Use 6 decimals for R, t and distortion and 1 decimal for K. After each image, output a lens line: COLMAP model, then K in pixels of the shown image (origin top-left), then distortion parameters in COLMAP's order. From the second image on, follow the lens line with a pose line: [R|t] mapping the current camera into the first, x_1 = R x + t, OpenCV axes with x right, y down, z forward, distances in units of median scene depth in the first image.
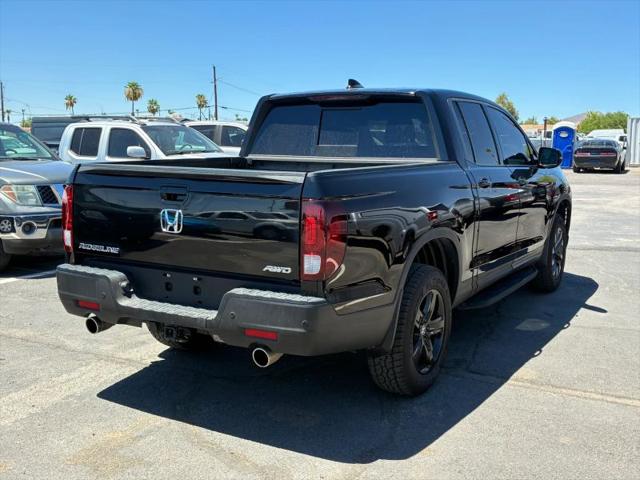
lens RADIAL K [[715.8, 0, 320.0], [0, 715.8, 240.0], [0, 0, 1]] dist [0.115447, -0.352091]
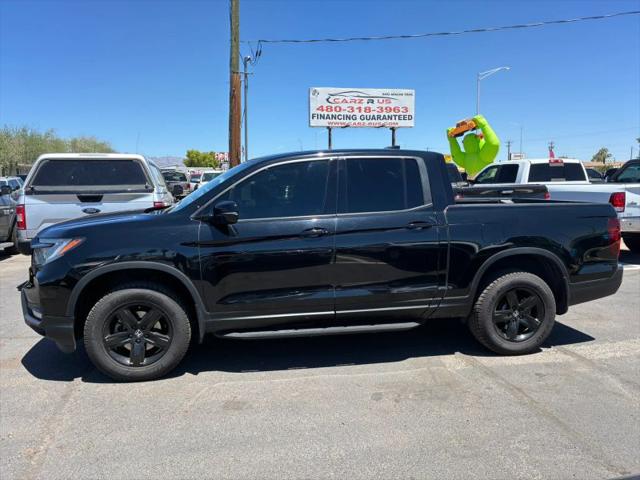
lens RADIAL K [[476.7, 0, 320.0], [0, 476.7, 240.0], [0, 0, 1]] dist [0.002026, -0.001970]
pose [[-0.655933, -0.087490, 0.749731, -0.717849], [0.107386, 0.972340, 0.207419, -0.320529], [-0.747141, 0.216564, -0.628395, 2.178548]]
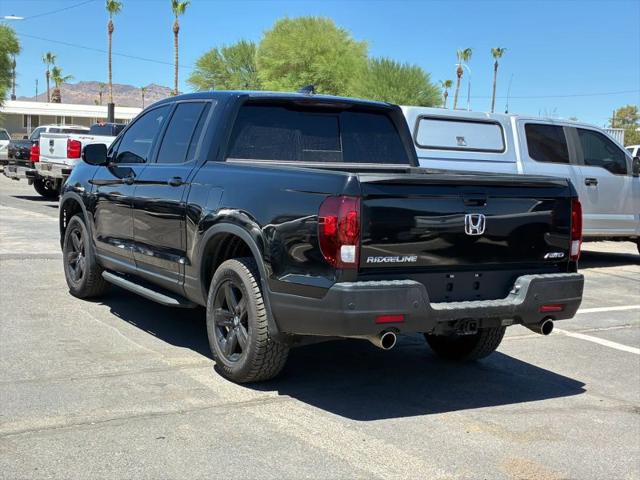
lens RADIAL K [[950.3, 0, 320.0], [0, 950.3, 240.0], [0, 0, 1]] dist [0.192759, -0.878287]
pose [[0.480647, -0.070907, 0.874043, -1.419690], [0.087323, 0.995641, 0.032752, -0.063049], [-0.872556, 0.060582, 0.484744, 0.440526]]
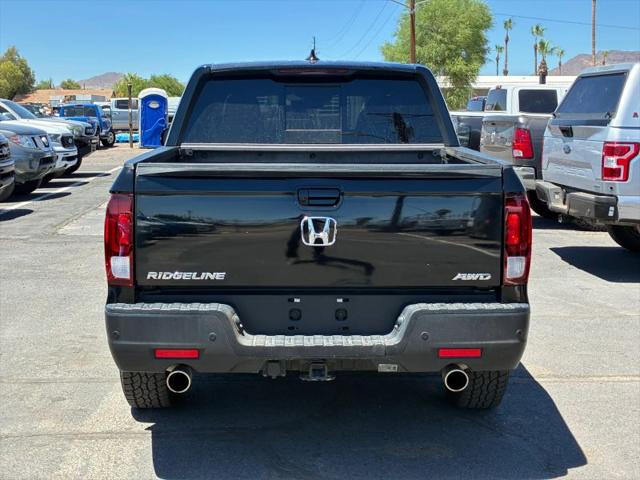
lens RADIAL K [[950.3, 0, 320.0], [0, 950.3, 240.0], [0, 0, 1]] dist [0.192759, -0.878287]
pose [[0.850833, -0.074339, 0.520151, -0.671463], [0.075791, 0.996952, 0.018508, -0.032127], [-0.519942, 0.023675, 0.853874, 0.080901]]
